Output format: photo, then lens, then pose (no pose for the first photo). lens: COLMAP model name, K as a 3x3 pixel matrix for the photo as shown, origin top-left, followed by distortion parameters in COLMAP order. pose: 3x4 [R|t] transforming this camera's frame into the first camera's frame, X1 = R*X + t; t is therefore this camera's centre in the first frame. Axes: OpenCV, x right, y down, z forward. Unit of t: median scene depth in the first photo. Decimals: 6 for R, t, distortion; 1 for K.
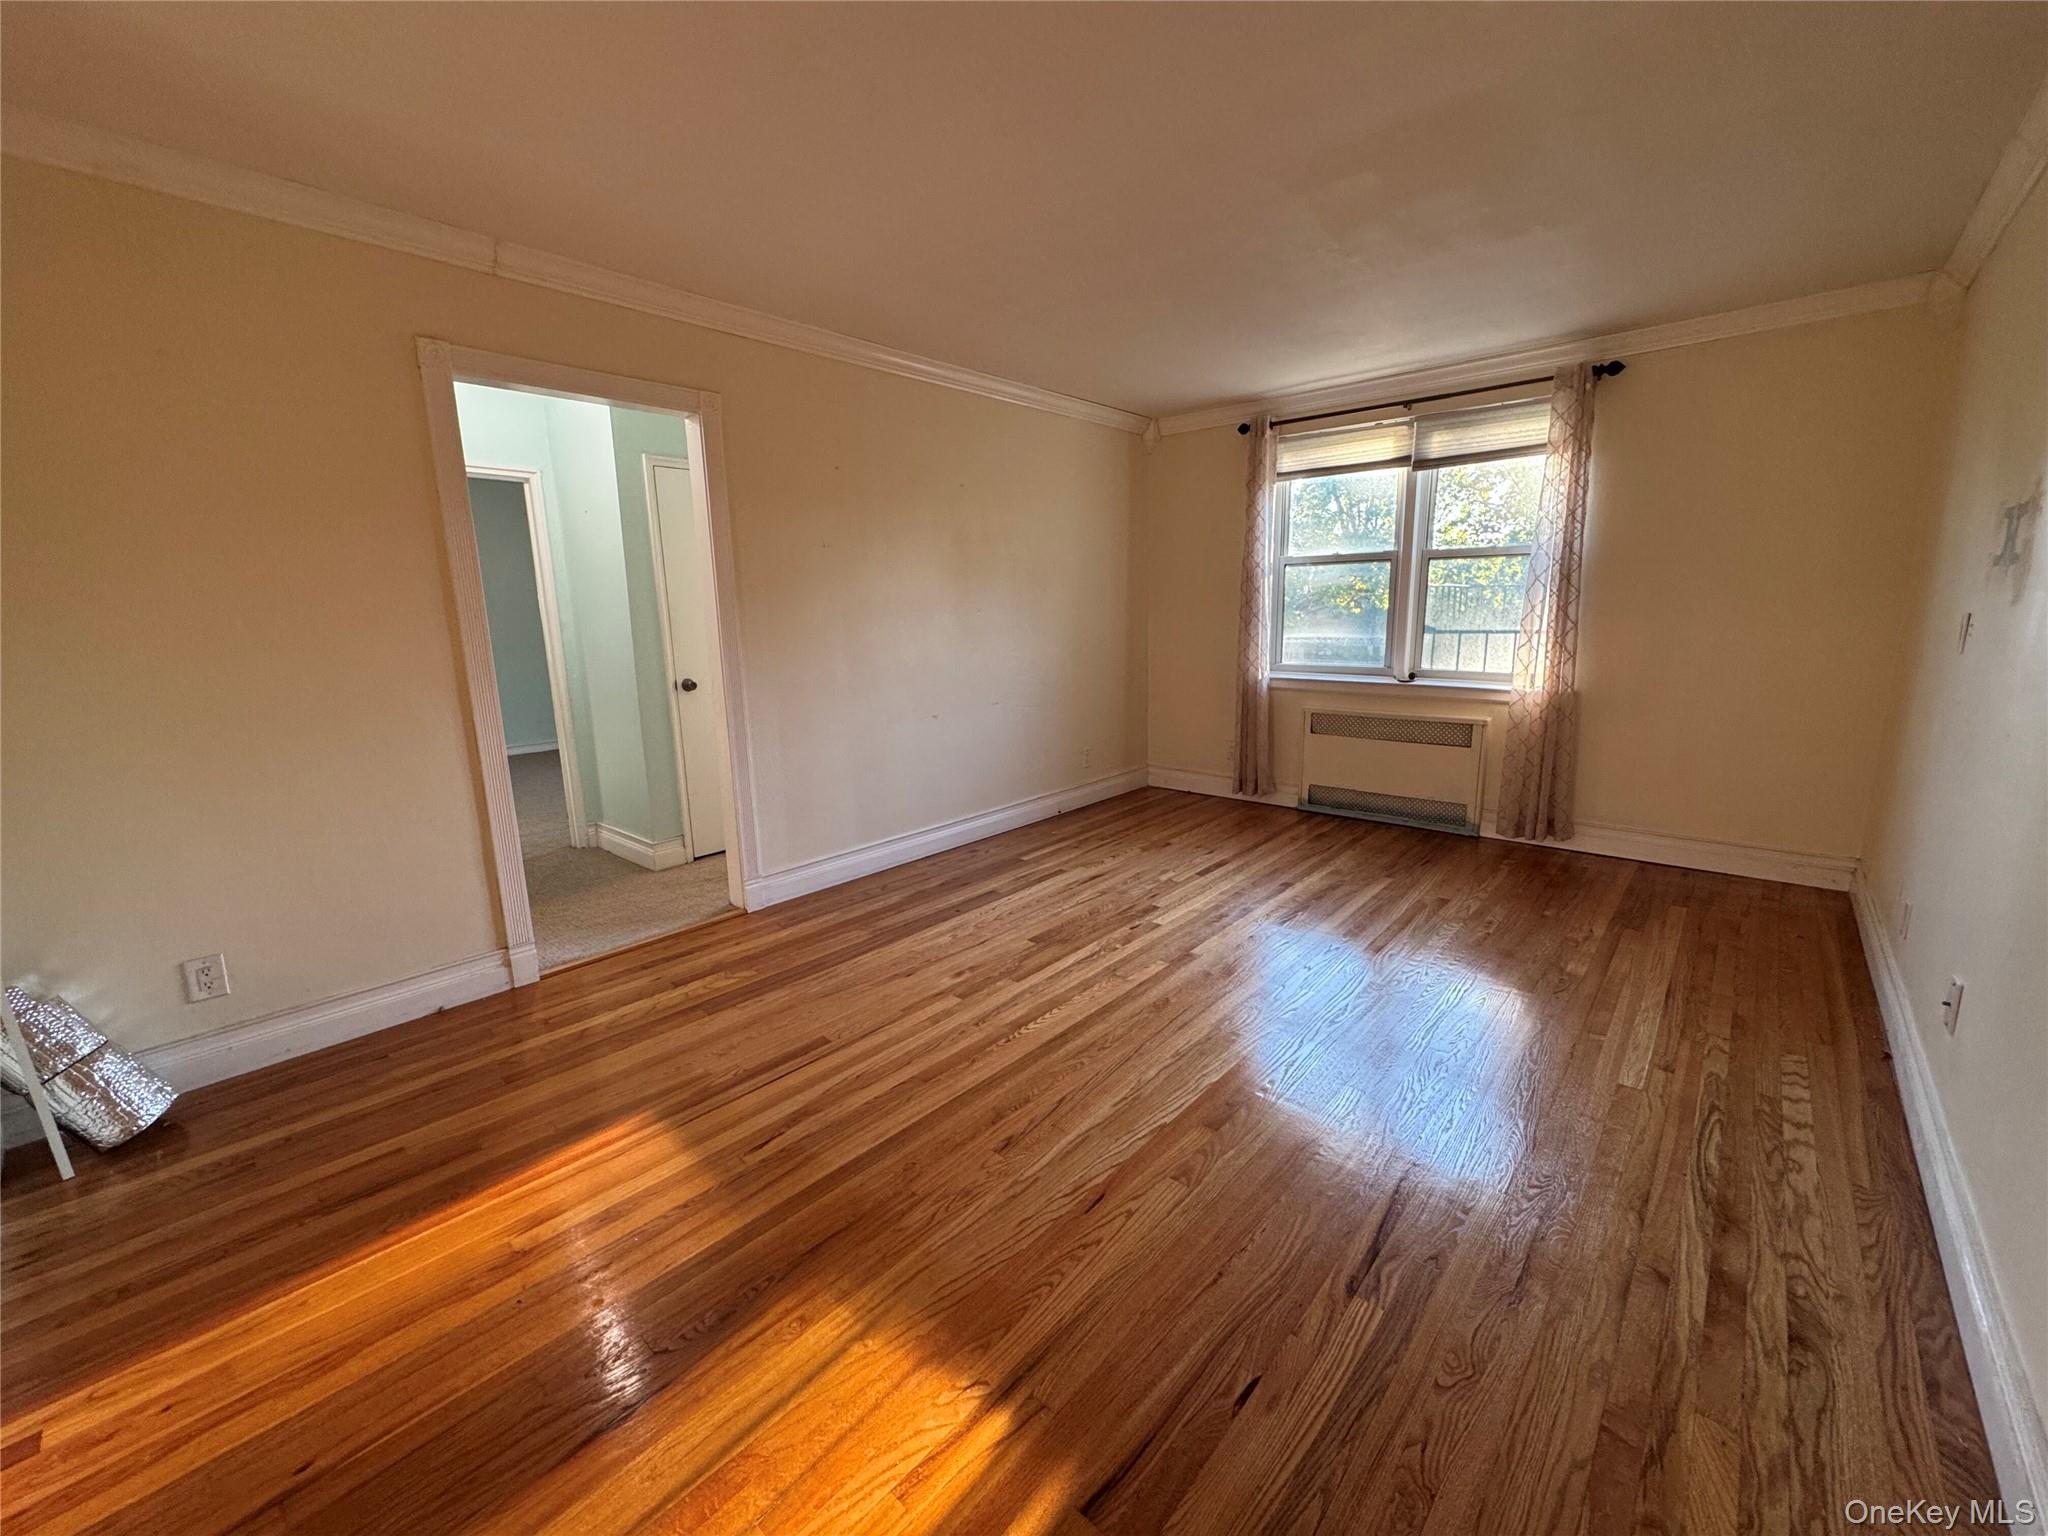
lens RADIAL K [[817.4, 0, 1024.6], [0, 817.4, 765.9], [0, 0, 1]] dist [-0.001167, -0.000228]
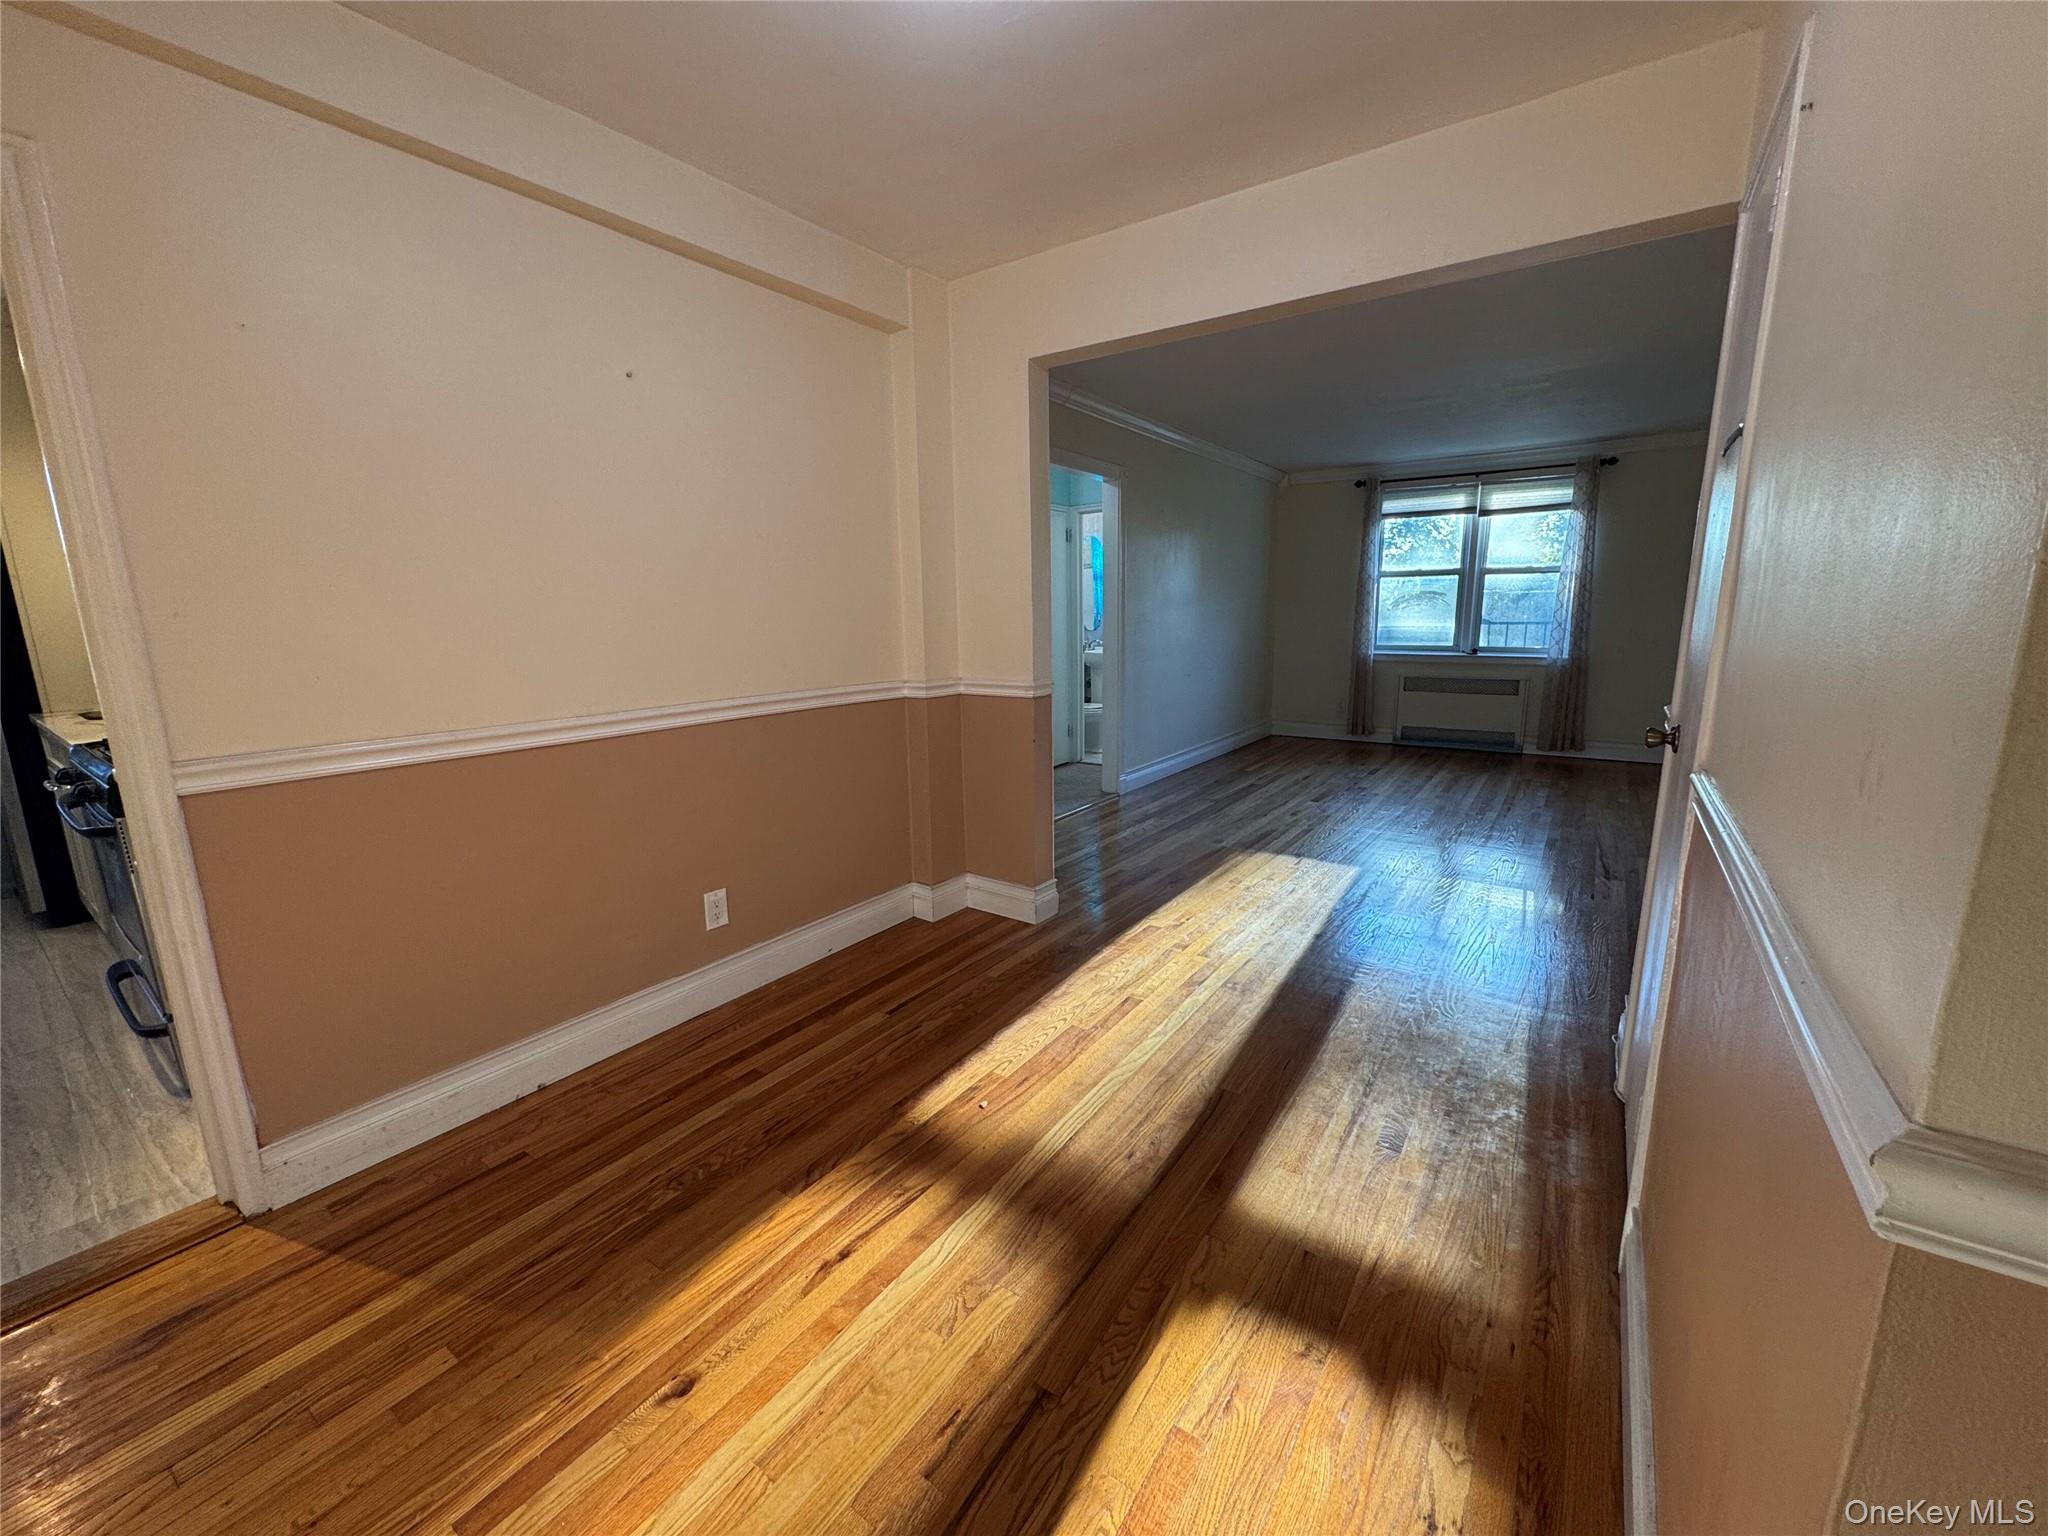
lens RADIAL K [[817.4, 0, 1013.2], [0, 817.4, 763.3], [0, 0, 1]] dist [-0.001167, -0.000228]
pose [[0.993935, -0.014079, 0.109066, -0.597205], [0.015101, 0.999849, -0.008552, 0.108335], [-0.108929, 0.010147, 0.993998, -0.449210]]
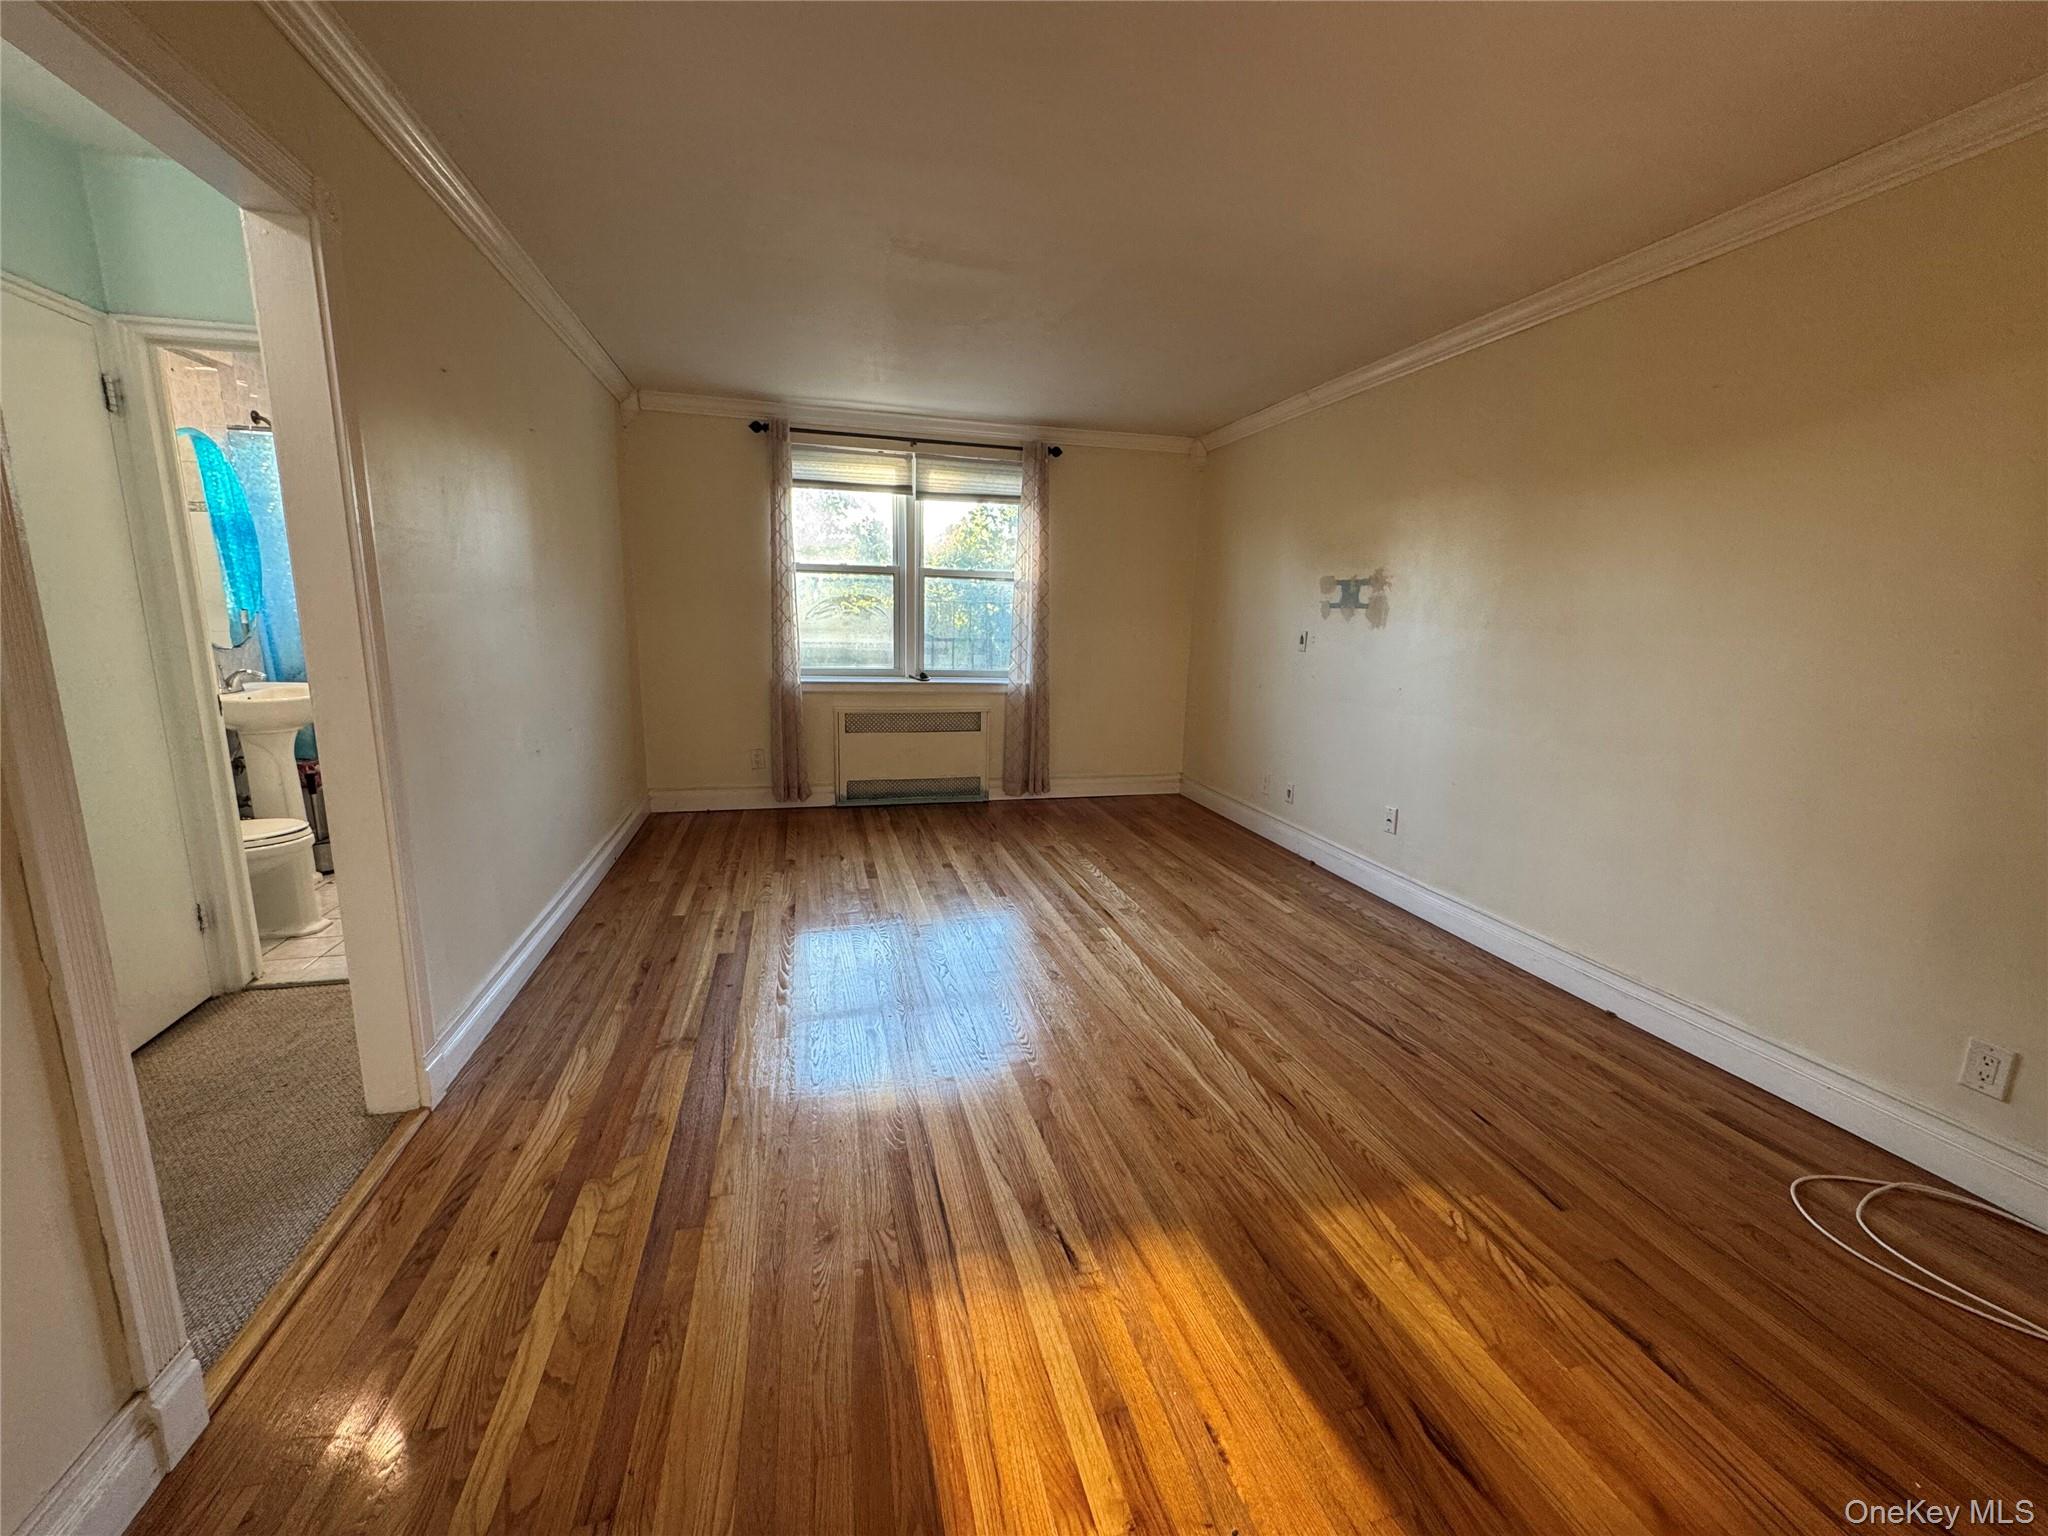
lens RADIAL K [[817.4, 0, 1027.0], [0, 817.4, 764.6], [0, 0, 1]] dist [-0.001167, -0.000228]
pose [[0.547733, -0.120334, 0.827954, -0.468512], [0.126234, 0.990160, 0.060399, -0.039141], [-0.827075, 0.071433, 0.557534, 0.258308]]
